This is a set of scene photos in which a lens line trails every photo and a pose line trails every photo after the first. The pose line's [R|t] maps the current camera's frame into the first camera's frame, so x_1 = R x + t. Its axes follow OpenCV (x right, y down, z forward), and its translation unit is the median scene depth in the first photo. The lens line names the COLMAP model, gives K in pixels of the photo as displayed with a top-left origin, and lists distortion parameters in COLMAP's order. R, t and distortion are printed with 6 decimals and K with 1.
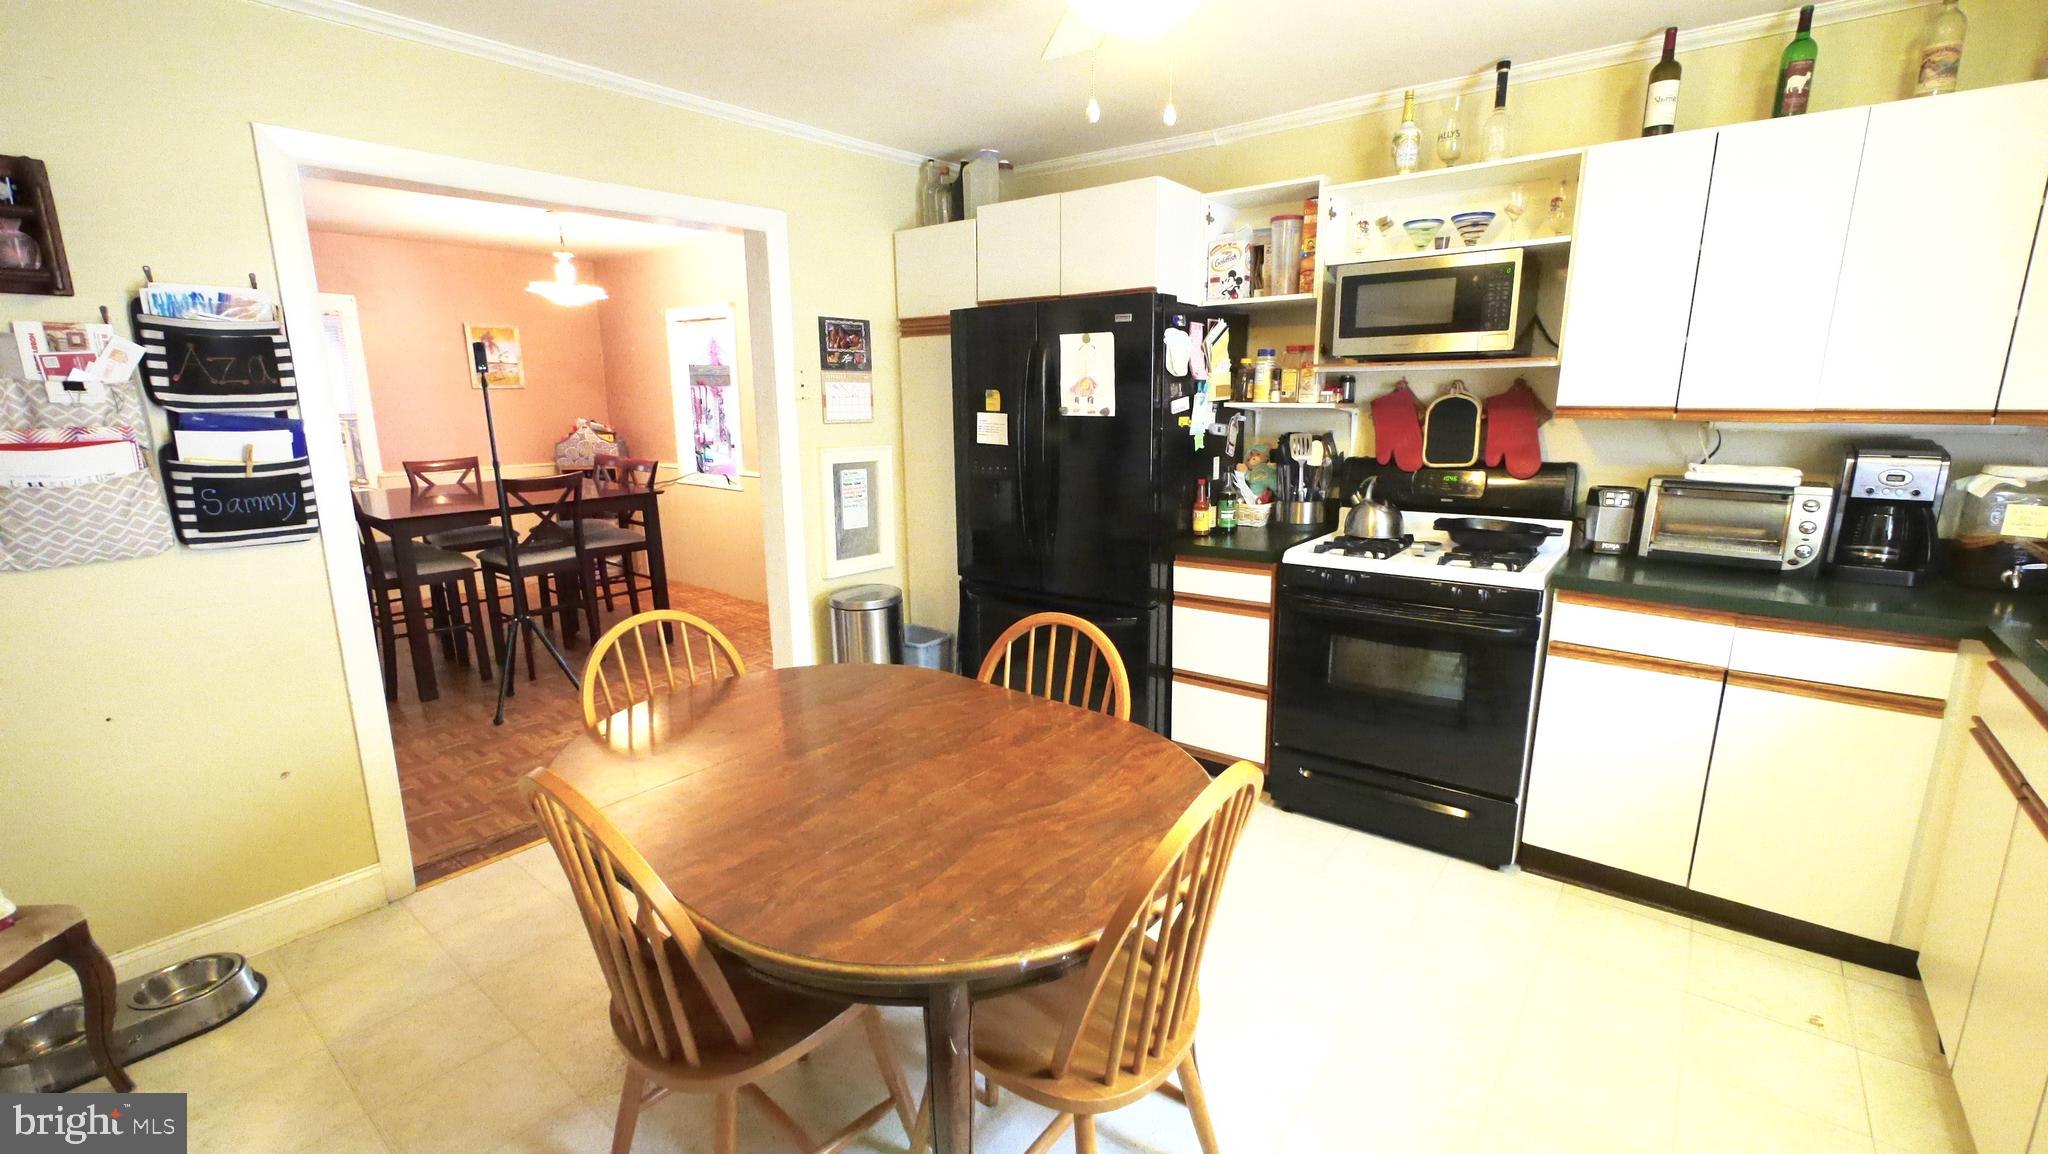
lens RADIAL K [[864.2, 0, 1021.8], [0, 864.2, 579.4], [0, 0, 1]] dist [-0.008055, 0.001309]
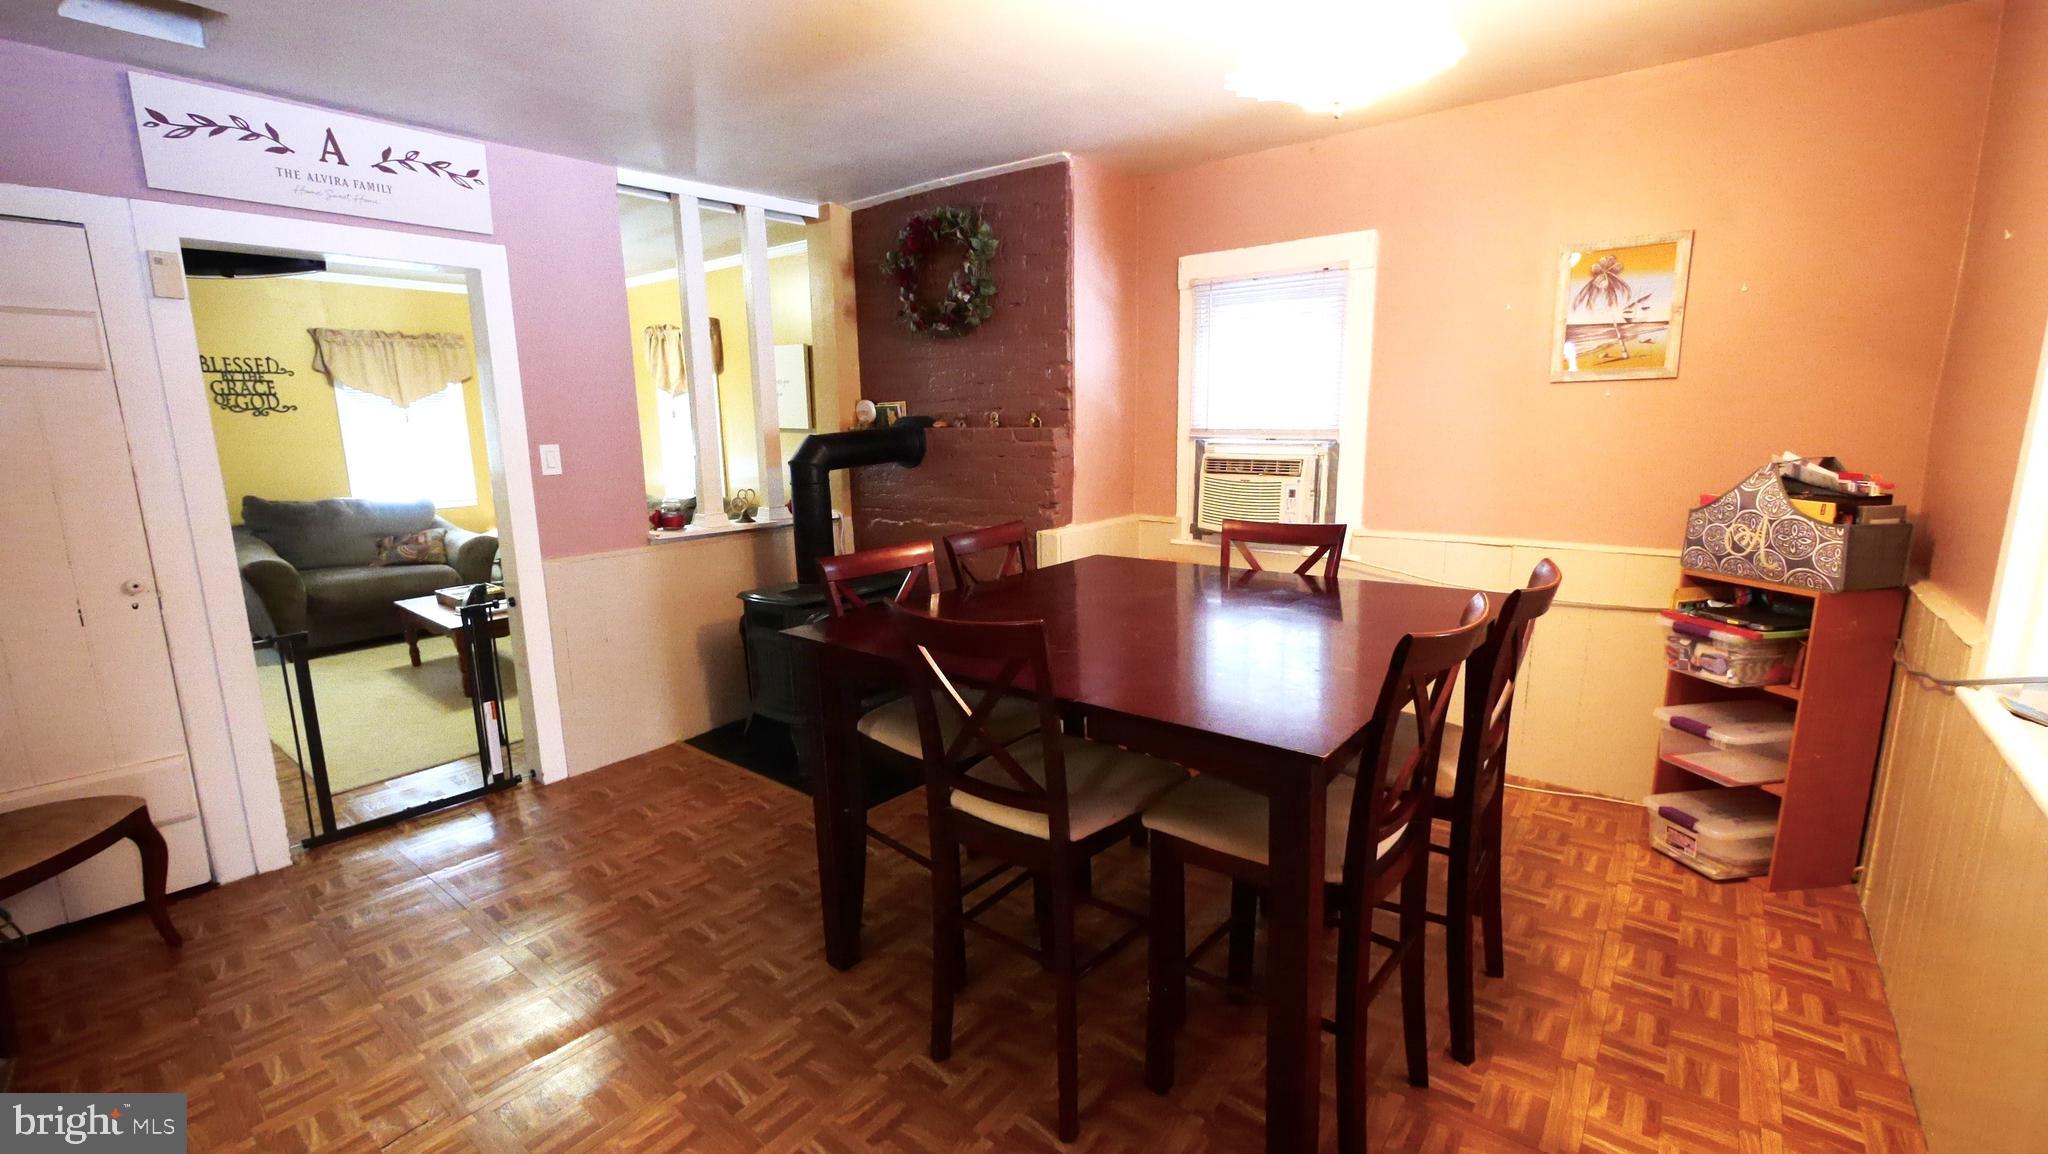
lens RADIAL K [[864.2, 0, 1021.5], [0, 864.2, 583.8], [0, 0, 1]] dist [-0.008055, 0.001309]
pose [[0.011043, 0.192403, -0.981254, -0.286980], [-0.196978, 0.962504, 0.186510, -0.296650], [0.980346, 0.191226, 0.048528, 1.456273]]
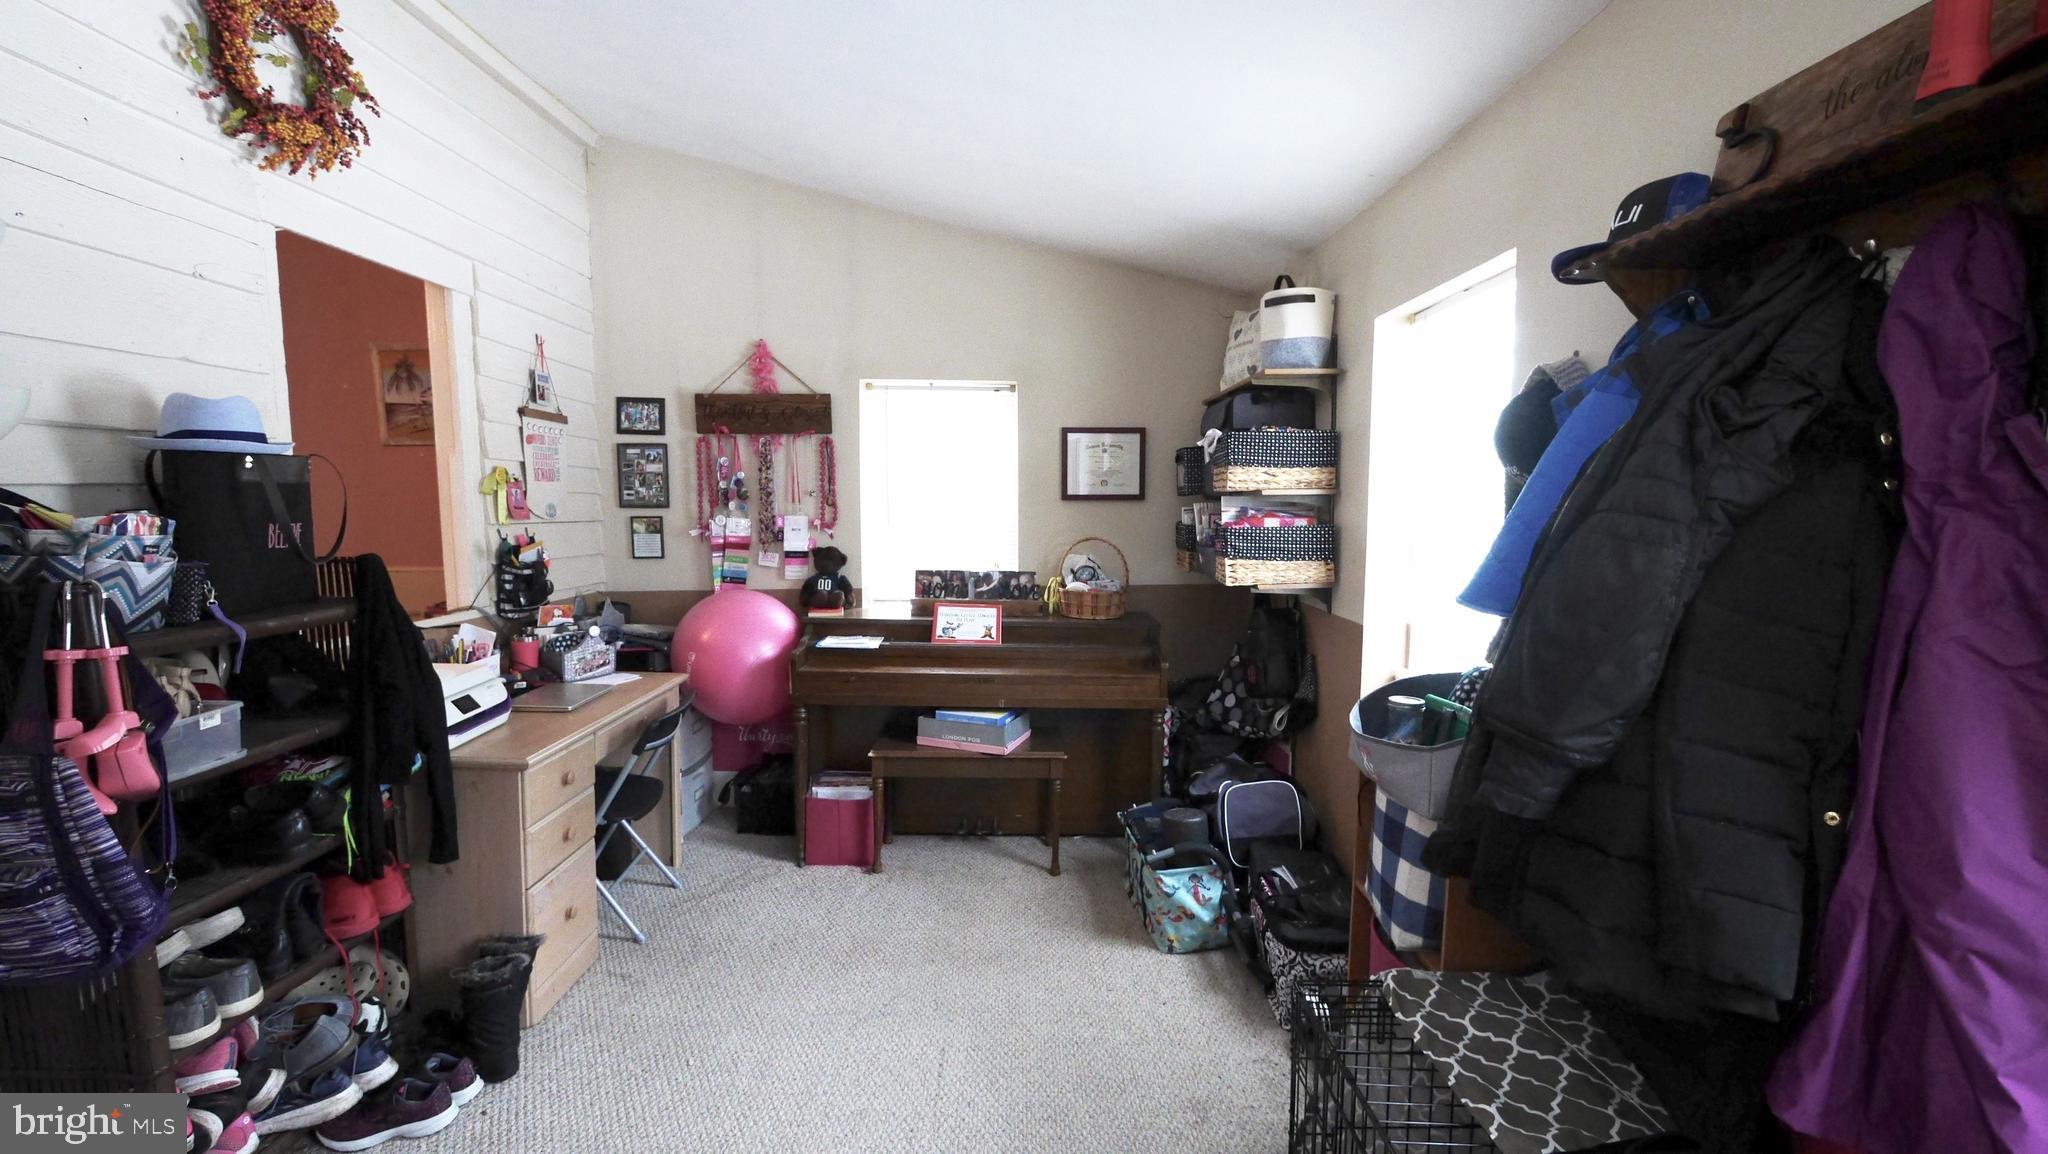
lens RADIAL K [[864.2, 0, 1022.4], [0, 864.2, 584.7], [0, 0, 1]] dist [-0.008055, 0.001309]
pose [[0.641243, 0.077326, -0.763432, 0.343209], [-0.160609, 0.986397, -0.034994, -0.358234], [0.750342, 0.145054, 0.644939, 1.985868]]
